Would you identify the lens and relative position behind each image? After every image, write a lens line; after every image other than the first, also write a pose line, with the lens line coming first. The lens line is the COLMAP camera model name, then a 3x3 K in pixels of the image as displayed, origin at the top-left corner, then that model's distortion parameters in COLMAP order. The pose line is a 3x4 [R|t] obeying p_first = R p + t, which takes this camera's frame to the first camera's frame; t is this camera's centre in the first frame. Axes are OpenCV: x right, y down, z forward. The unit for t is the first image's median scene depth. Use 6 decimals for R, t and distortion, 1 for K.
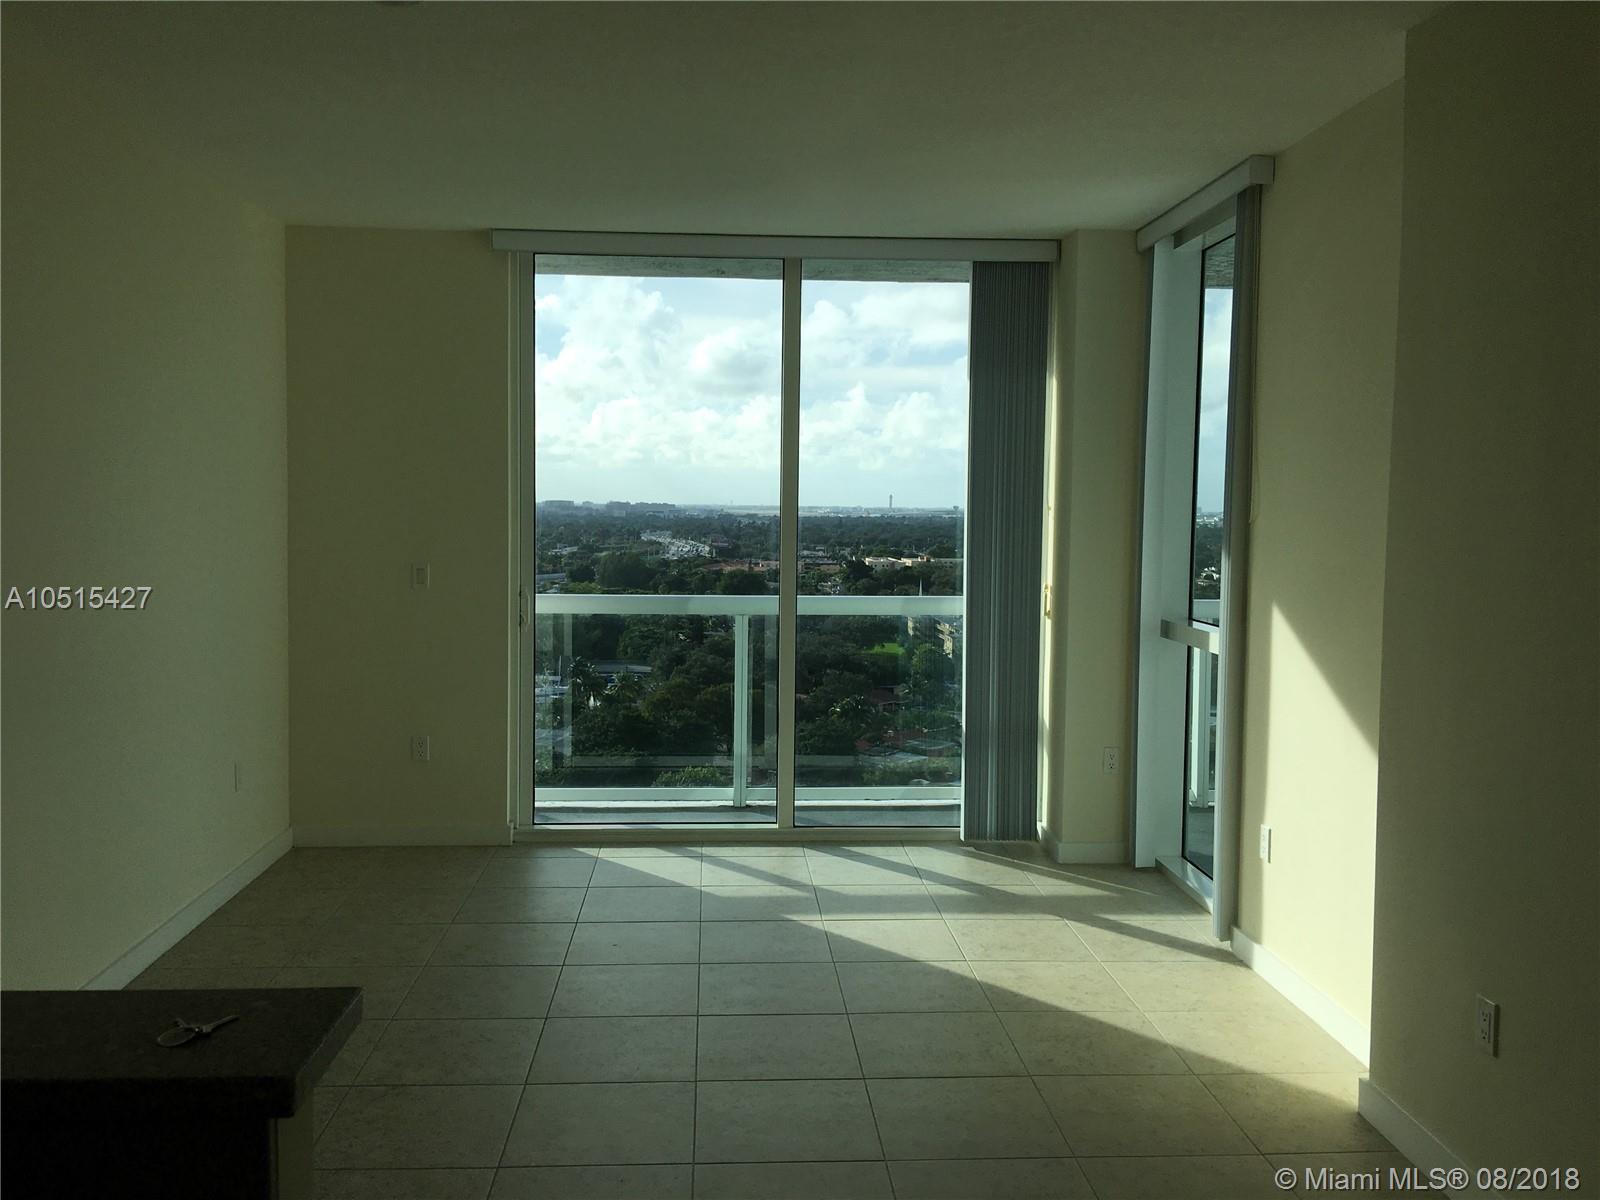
lens RADIAL K [[1334.2, 0, 800.0], [0, 1334.2, 600.0], [0, 0, 1]] dist [0.116282, -0.228504]
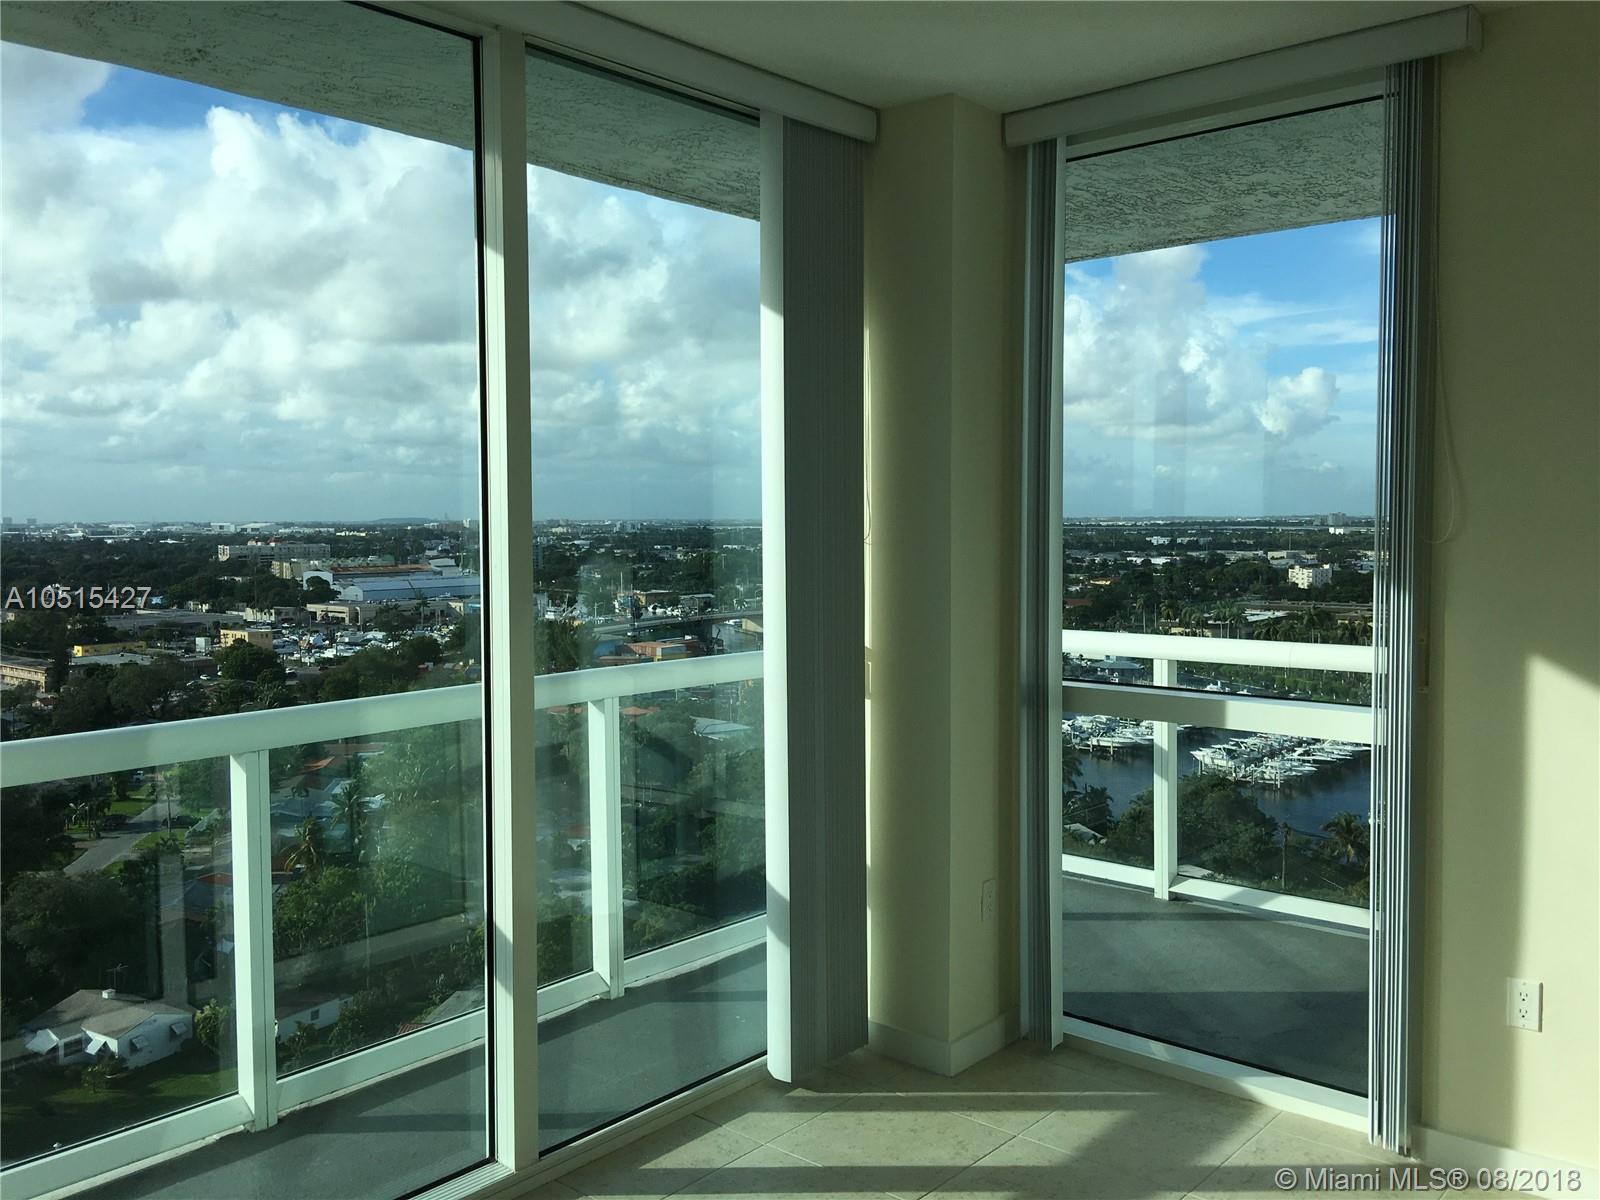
lens RADIAL K [[1334.2, 0, 800.0], [0, 1334.2, 600.0], [0, 0, 1]] dist [0.116282, -0.228504]
pose [[0.691965, -0.038073, 0.720927, -0.309571], [0.052876, 0.998599, 0.001986, -0.036327], [-0.719992, 0.036746, 0.693009, 0.592858]]
